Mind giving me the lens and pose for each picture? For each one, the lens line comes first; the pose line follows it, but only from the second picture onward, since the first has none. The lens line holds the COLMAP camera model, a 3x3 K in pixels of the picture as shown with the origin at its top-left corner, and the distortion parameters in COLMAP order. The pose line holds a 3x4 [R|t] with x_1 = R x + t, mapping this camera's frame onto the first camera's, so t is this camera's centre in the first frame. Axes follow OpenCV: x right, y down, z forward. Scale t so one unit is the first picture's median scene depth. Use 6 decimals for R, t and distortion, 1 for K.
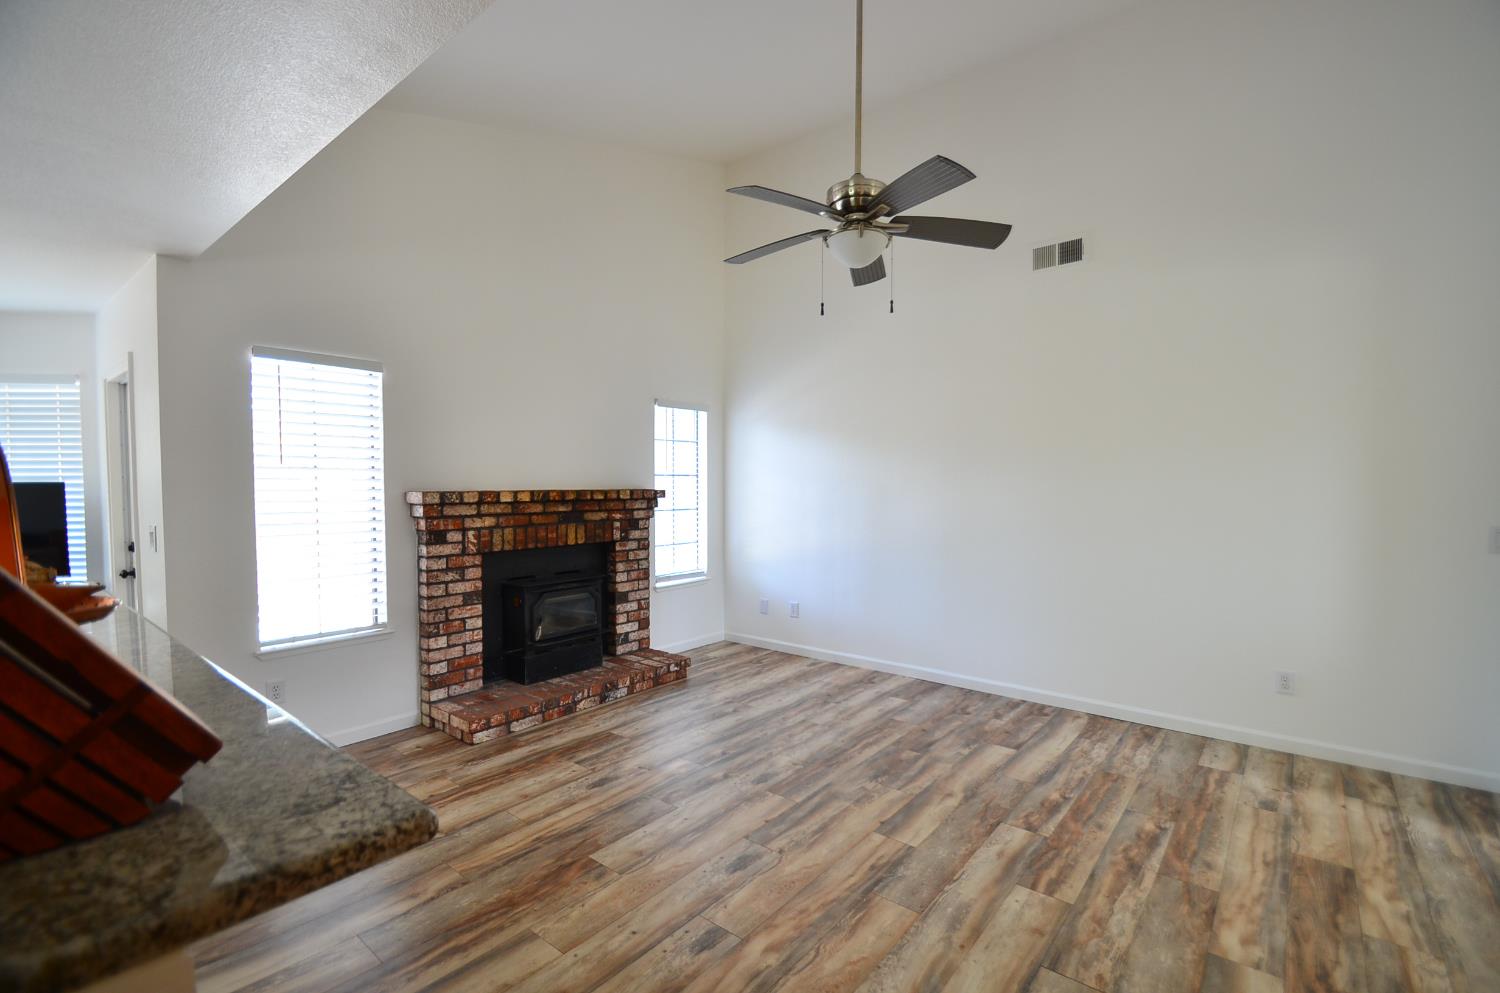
lens RADIAL K [[658.6, 0, 768.4], [0, 658.6, 506.1], [0, 0, 1]] dist [0.010183, -0.013930]
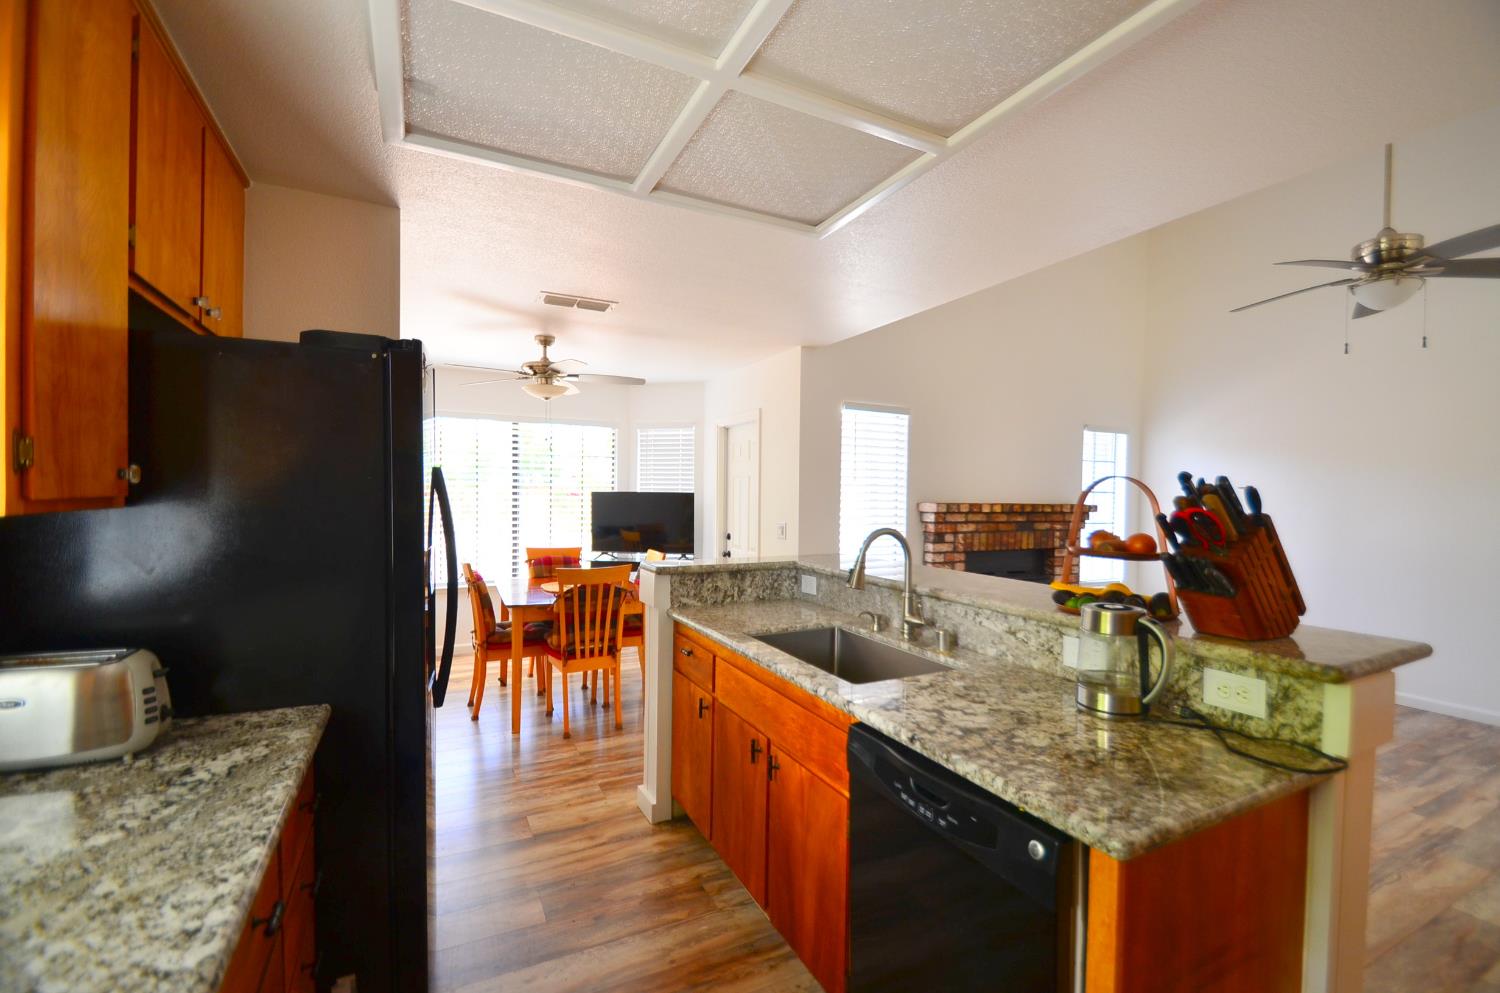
lens RADIAL K [[657.3, 0, 776.3], [0, 657.3, 504.7], [0, 0, 1]] dist [0.017793, -0.015441]
pose [[0.915789, 0.018052, -0.401254, -0.257320], [-0.027297, 0.999477, -0.017334, 0.012112], [0.400732, 0.026827, 0.915803, -0.313331]]
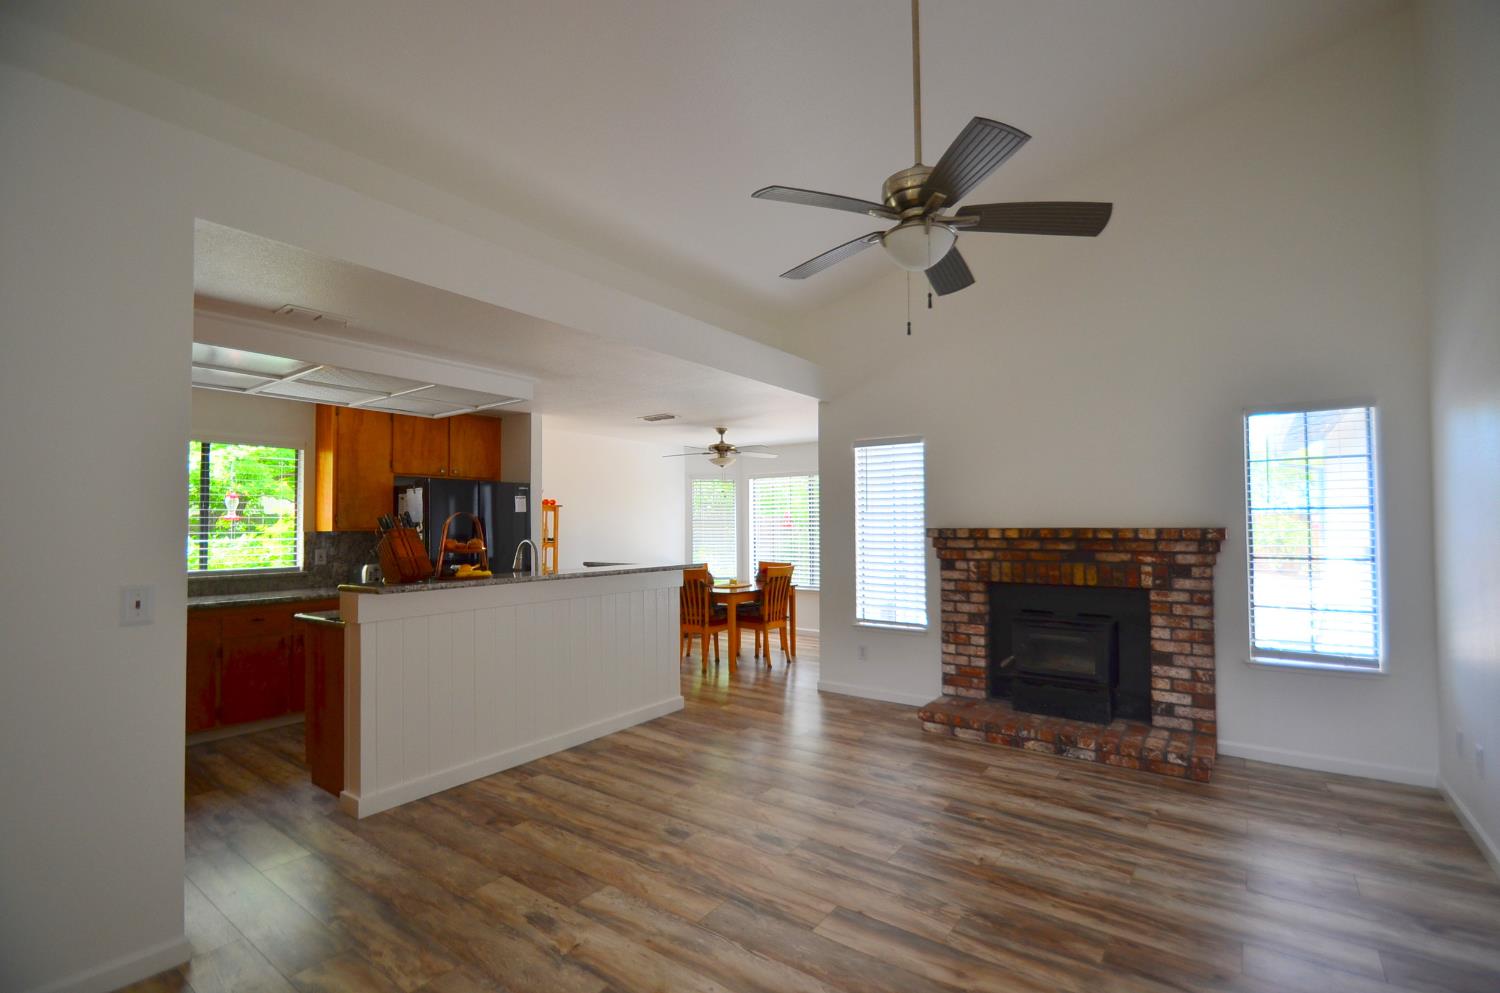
lens RADIAL K [[657.3, 0, 776.3], [0, 657.3, 504.7], [0, 0, 1]] dist [0.017793, -0.015441]
pose [[0.059800, -0.033295, -0.997655, 0.702404], [-0.031160, 0.998894, -0.035204, -0.011746], [0.997724, 0.033193, 0.058696, 0.553812]]
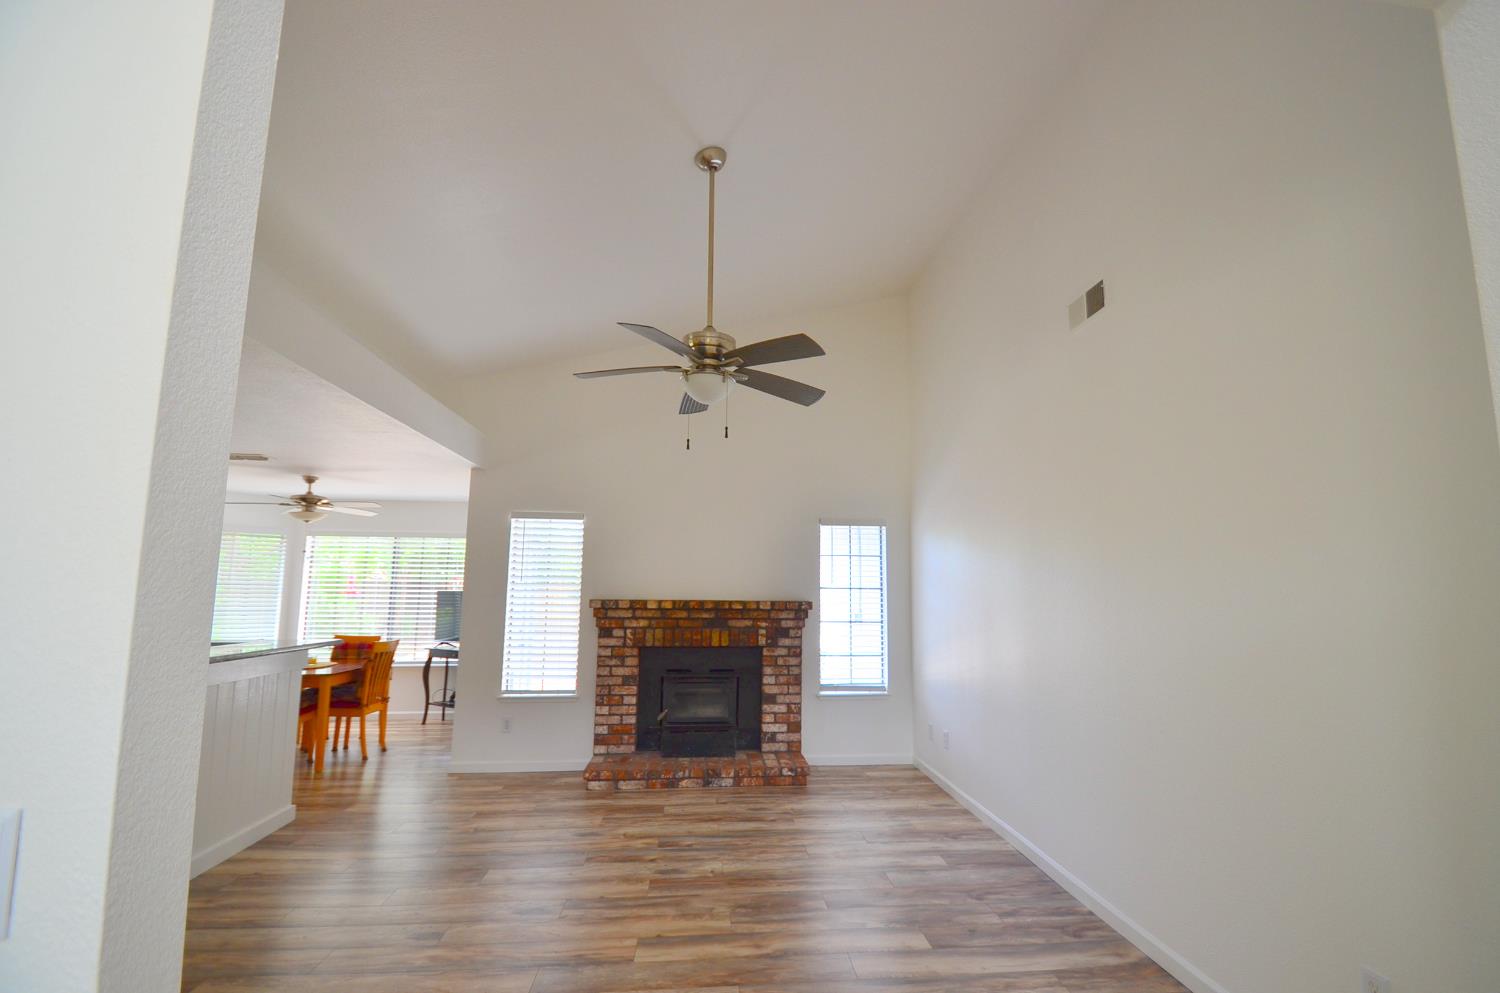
lens RADIAL K [[658.6, 0, 768.4], [0, 658.6, 506.1], [0, 0, 1]] dist [0.010183, -0.013930]
pose [[0.700766, -0.086580, -0.708118, 0.714650], [-0.034154, 0.987398, -0.154526, -0.012755], [0.712573, 0.132472, 0.688978, 0.225887]]
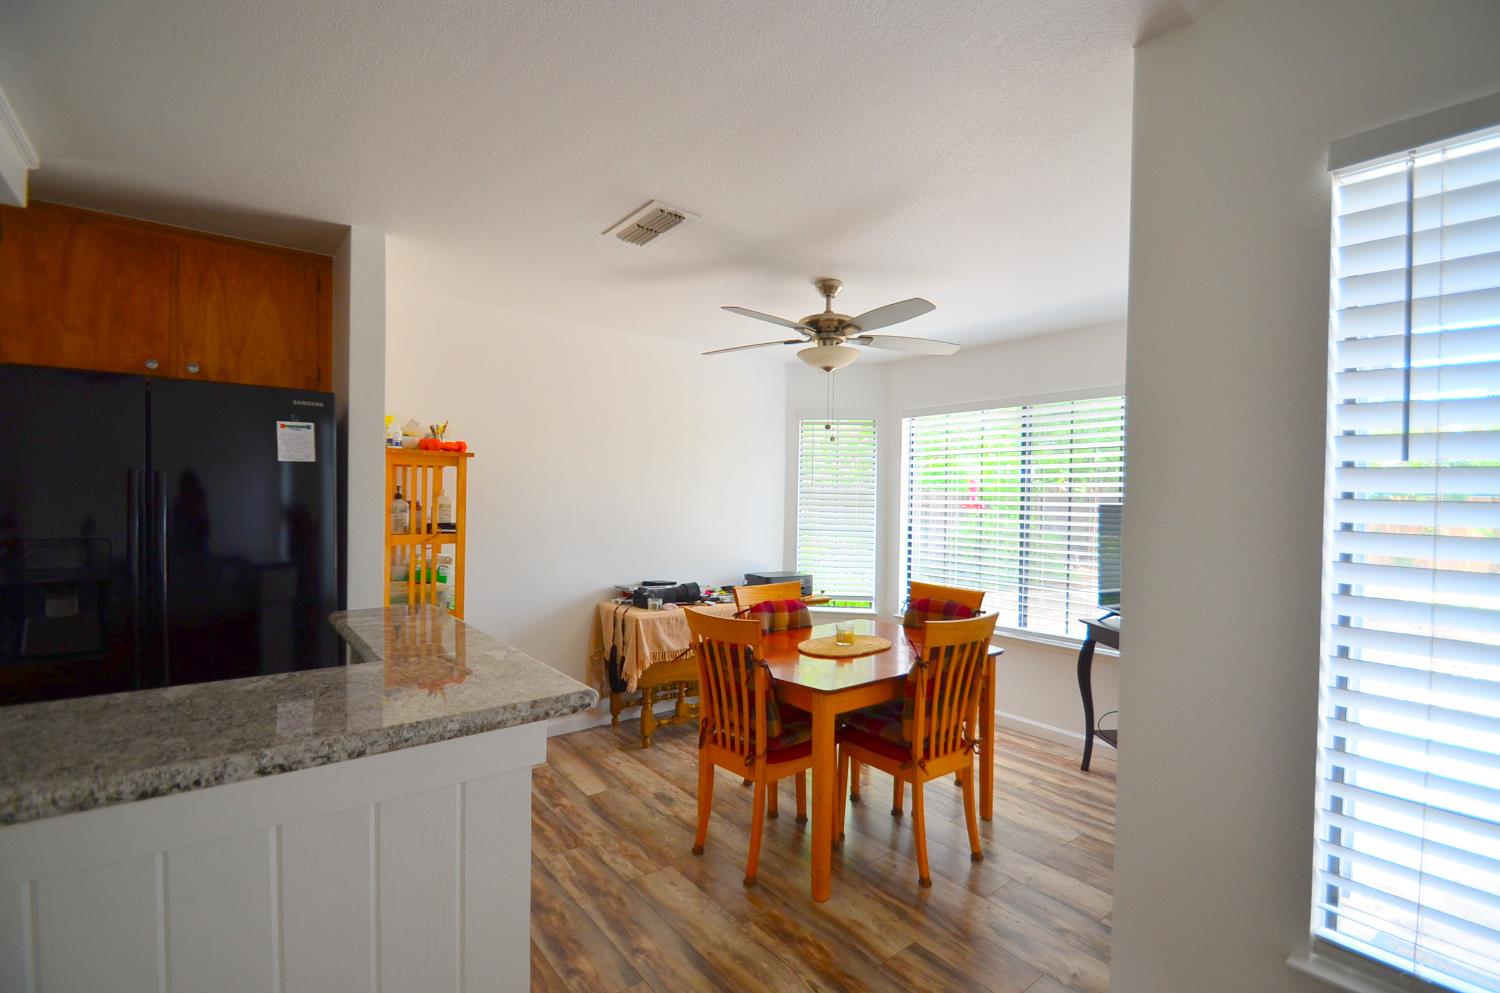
lens RADIAL K [[658.6, 0, 768.4], [0, 658.6, 506.1], [0, 0, 1]] dist [0.010183, -0.013930]
pose [[-0.209357, 0.008705, -0.977801, -0.278379], [-0.053223, 0.998377, 0.020283, -0.023288], [0.976390, 0.056288, -0.208554, 0.610769]]
